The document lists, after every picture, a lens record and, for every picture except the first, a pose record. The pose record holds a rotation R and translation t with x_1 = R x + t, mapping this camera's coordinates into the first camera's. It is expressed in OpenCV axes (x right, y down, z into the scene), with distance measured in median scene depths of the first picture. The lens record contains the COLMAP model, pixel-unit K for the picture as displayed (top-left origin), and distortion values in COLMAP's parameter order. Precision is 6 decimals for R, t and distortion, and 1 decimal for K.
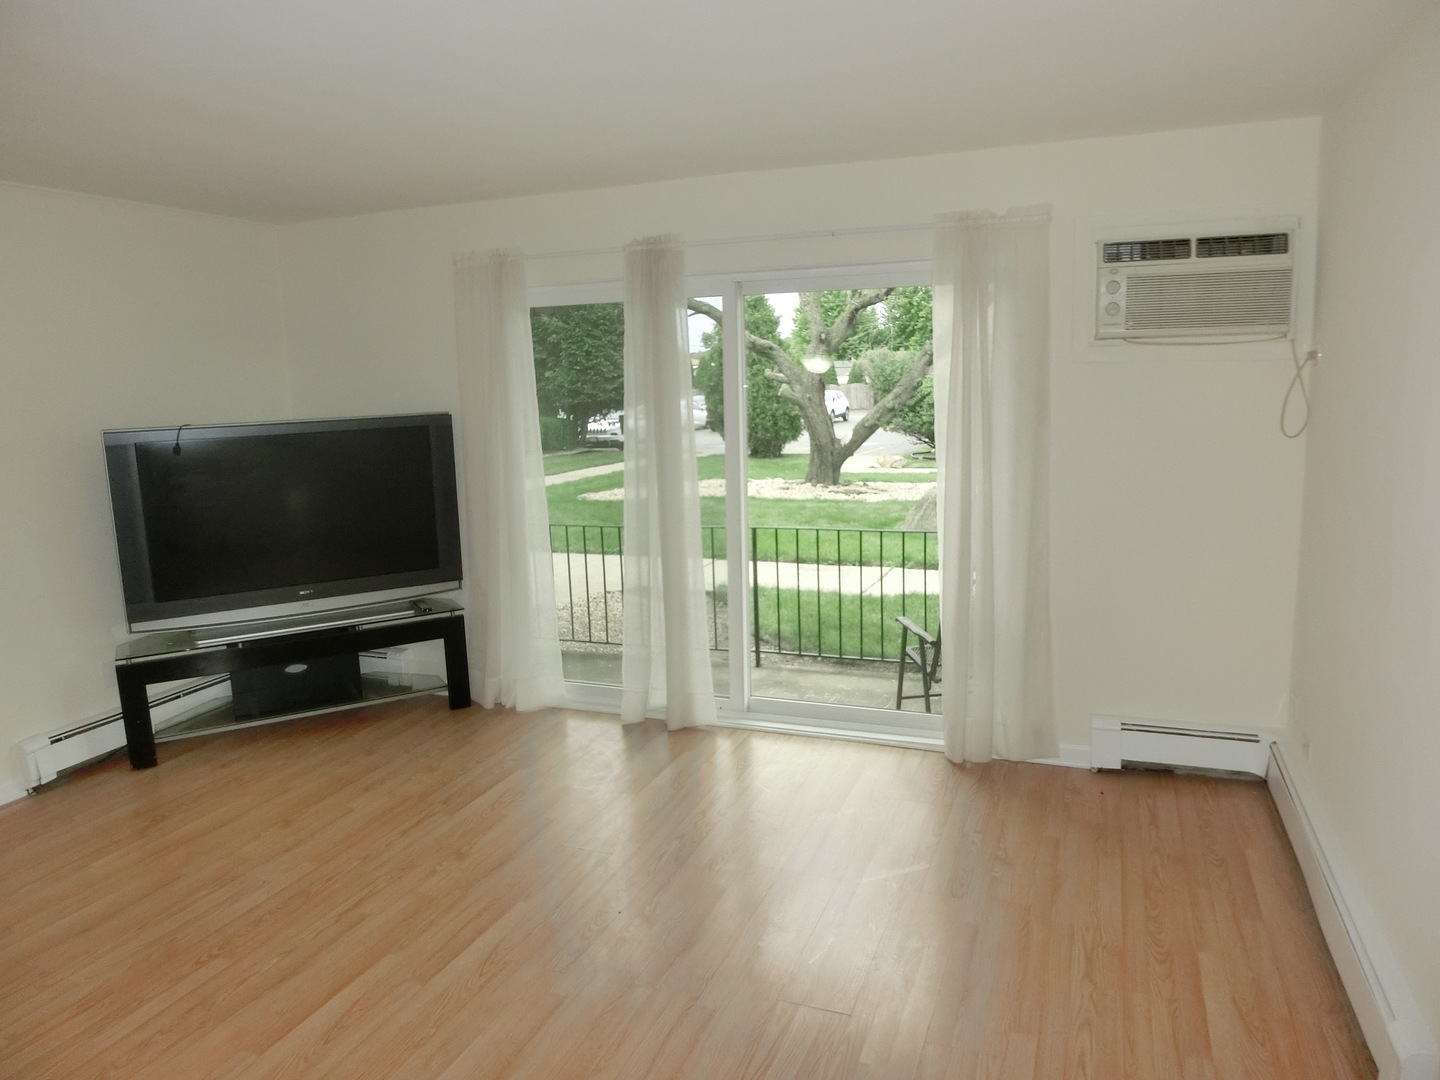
lens RADIAL K [[999.1, 0, 723.7], [0, 999.1, 536.4], [0, 0, 1]] dist [-0.055761, 0.028471]
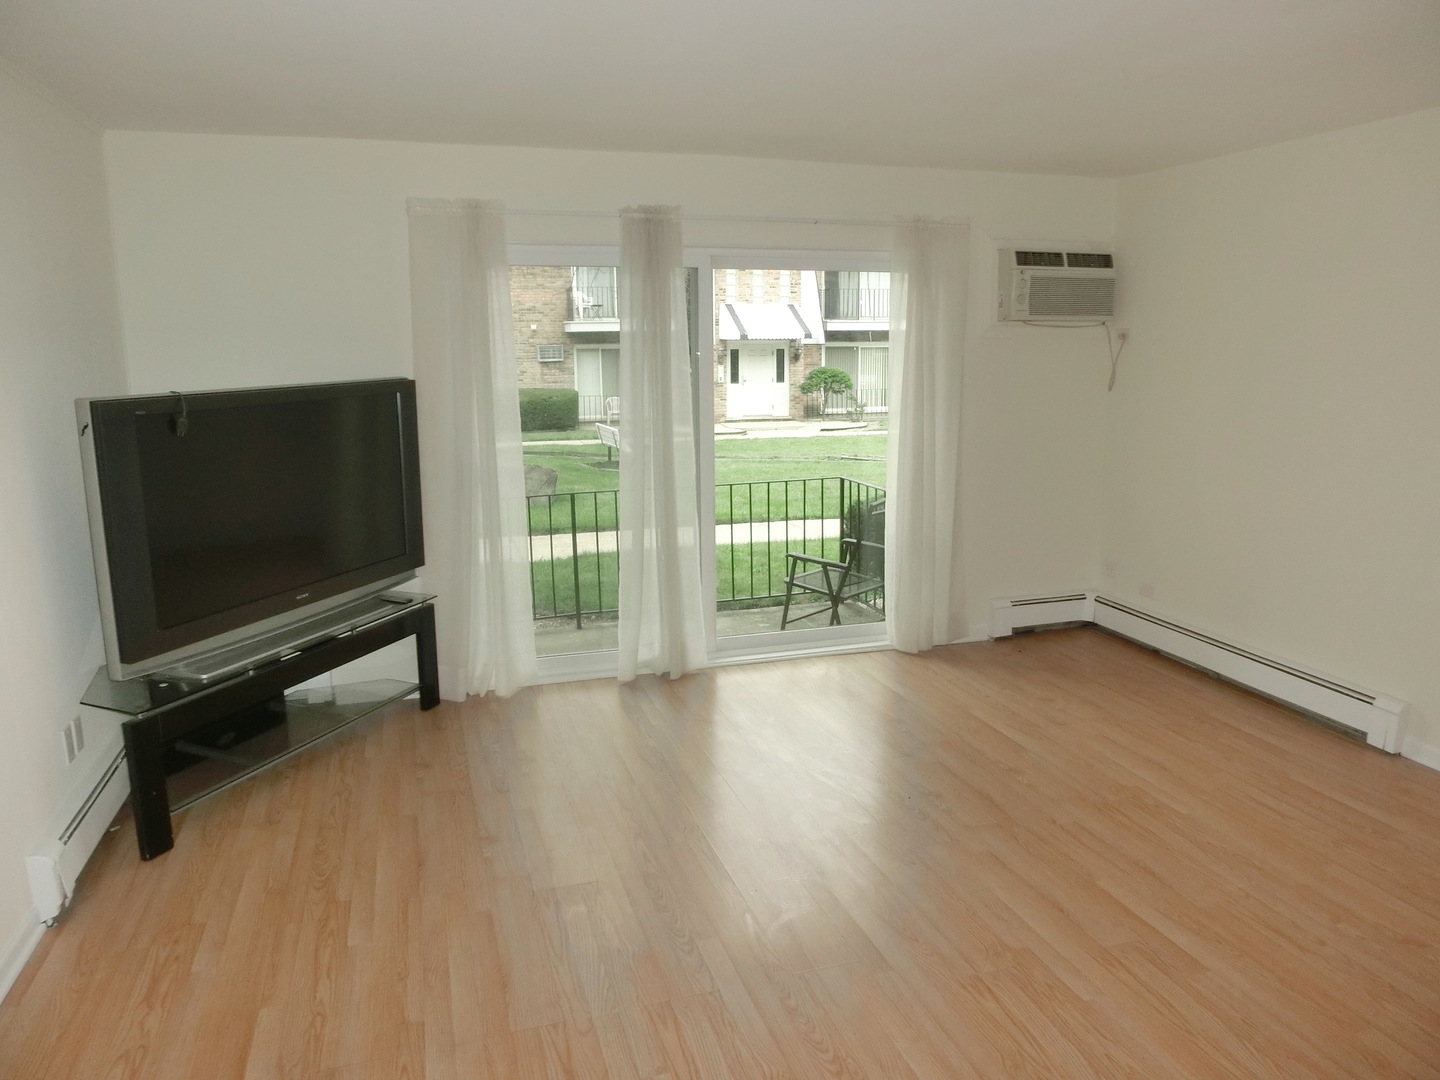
lens RADIAL K [[999.1, 0, 723.9], [0, 999.1, 547.2], [0, 0, 1]] dist [-0.055761, 0.028471]
pose [[0.778353, -0.106182, 0.618782, -0.683348], [0.085738, 0.994338, 0.062780, -0.007207], [-0.621945, 0.004188, 0.783050, 0.145539]]
